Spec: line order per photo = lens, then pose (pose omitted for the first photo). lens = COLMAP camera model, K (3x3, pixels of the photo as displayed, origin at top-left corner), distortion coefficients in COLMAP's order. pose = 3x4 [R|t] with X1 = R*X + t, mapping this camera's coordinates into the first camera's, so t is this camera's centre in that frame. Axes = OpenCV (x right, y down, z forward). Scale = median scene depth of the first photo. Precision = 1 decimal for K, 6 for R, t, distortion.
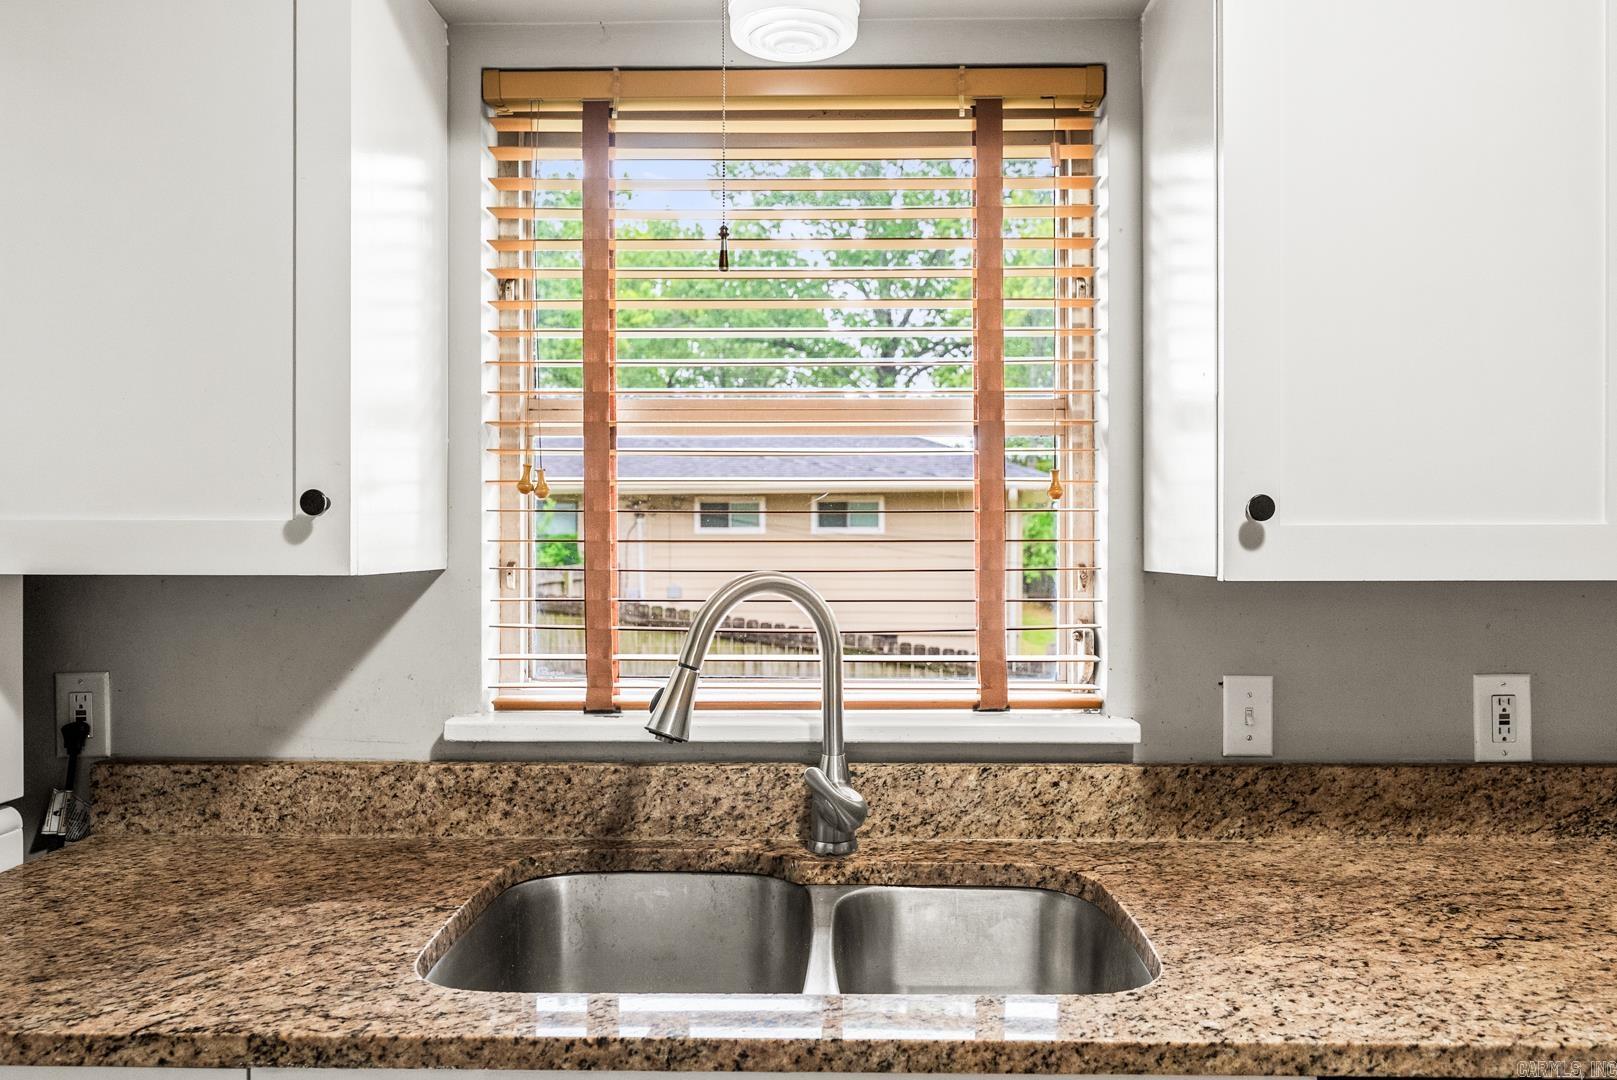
lens RADIAL K [[1134.3, 0, 807.7], [0, 1134.3, 538.6], [0, 0, 1]] dist [0.005926, -0.001197]
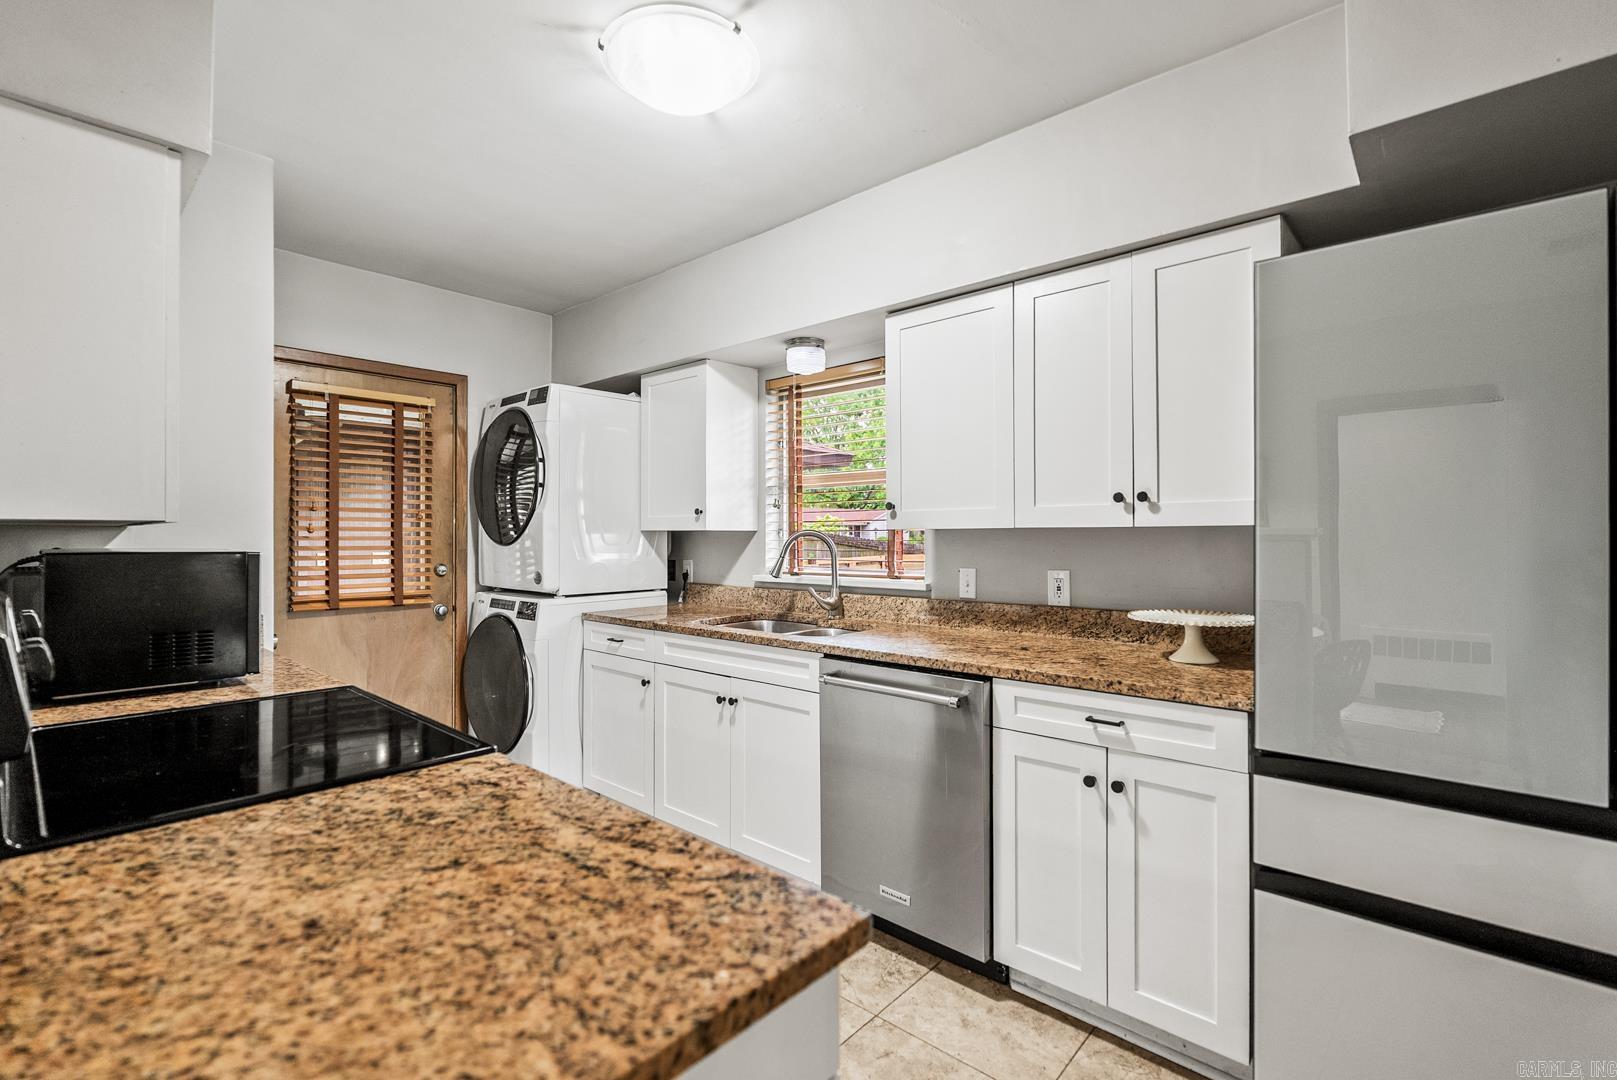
lens RADIAL K [[727.4, 0, 809.8], [0, 727.4, 535.8], [0, 0, 1]] dist [-0.001158, 0.000224]
pose [[0.756499, -0.003497, -0.653986, 1.248497], [-0.000529, 0.999982, -0.005959, 0.055162], [0.653995, 0.004854, 0.756483, -0.548758]]
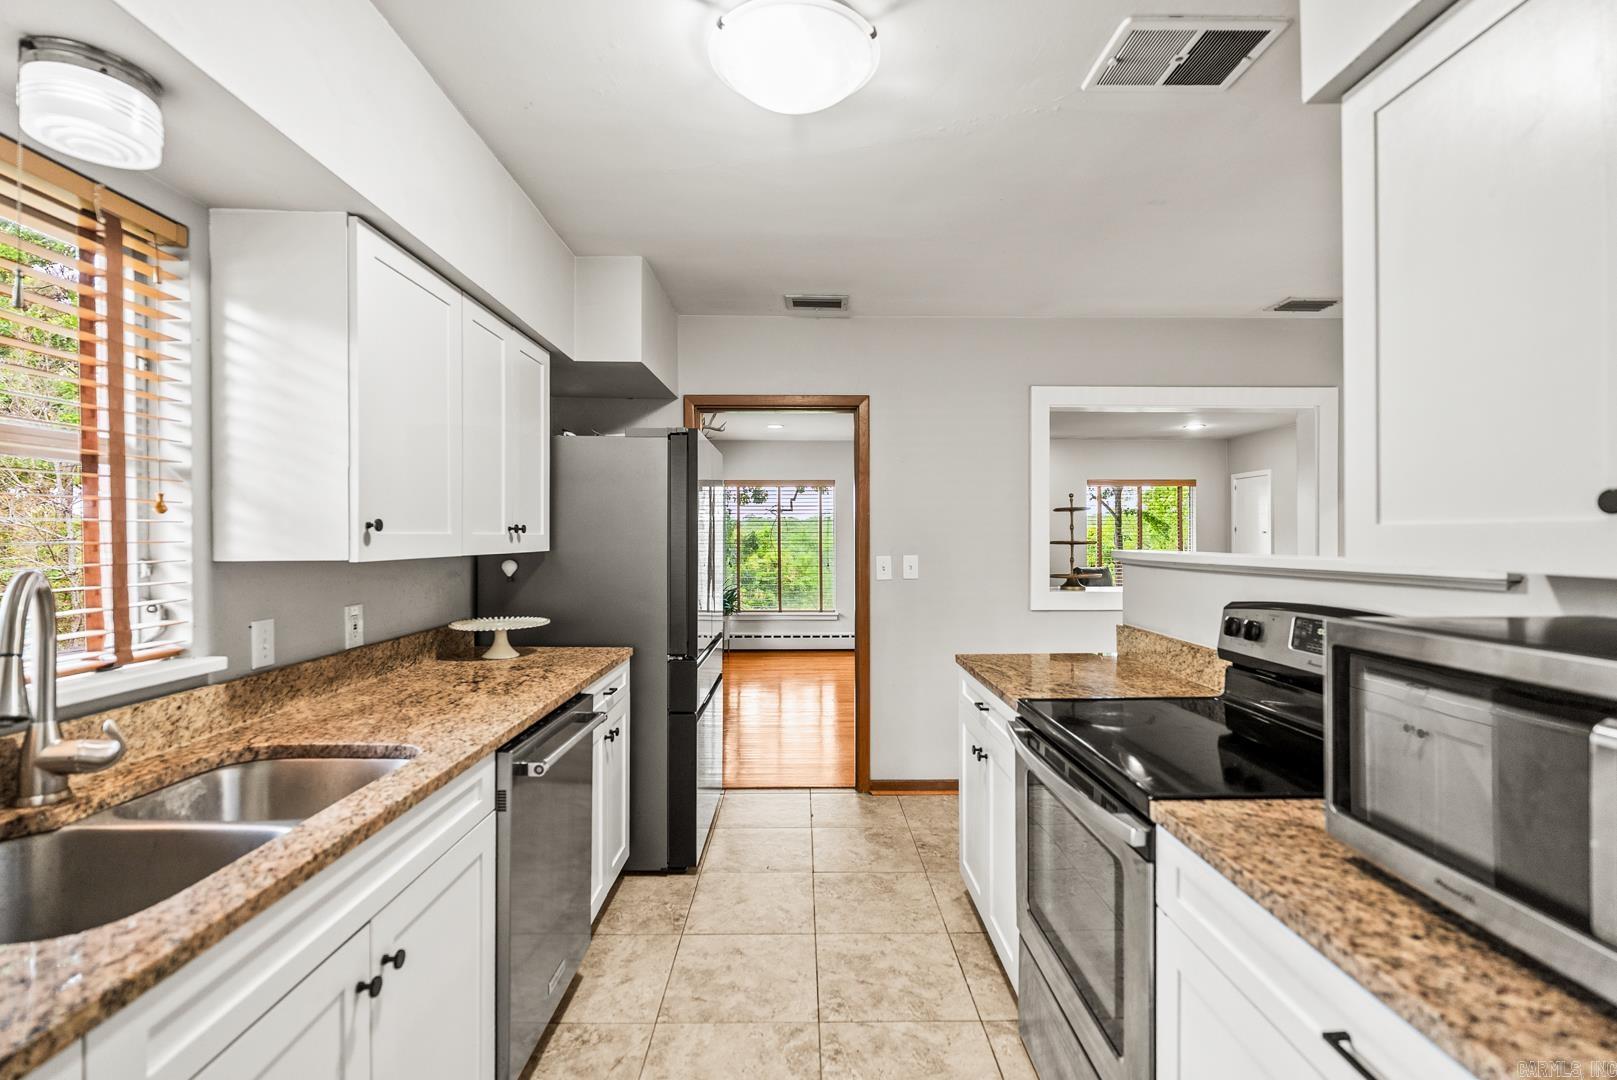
lens RADIAL K [[727.4, 0, 808.2], [0, 727.4, 538.1], [0, 0, 1]] dist [-0.001158, 0.000224]
pose [[-0.023958, 0.000179, 0.999713, -0.744347], [0.004894, 0.999988, -0.000062, 0.000592], [-0.999701, 0.004891, -0.023958, 0.205524]]
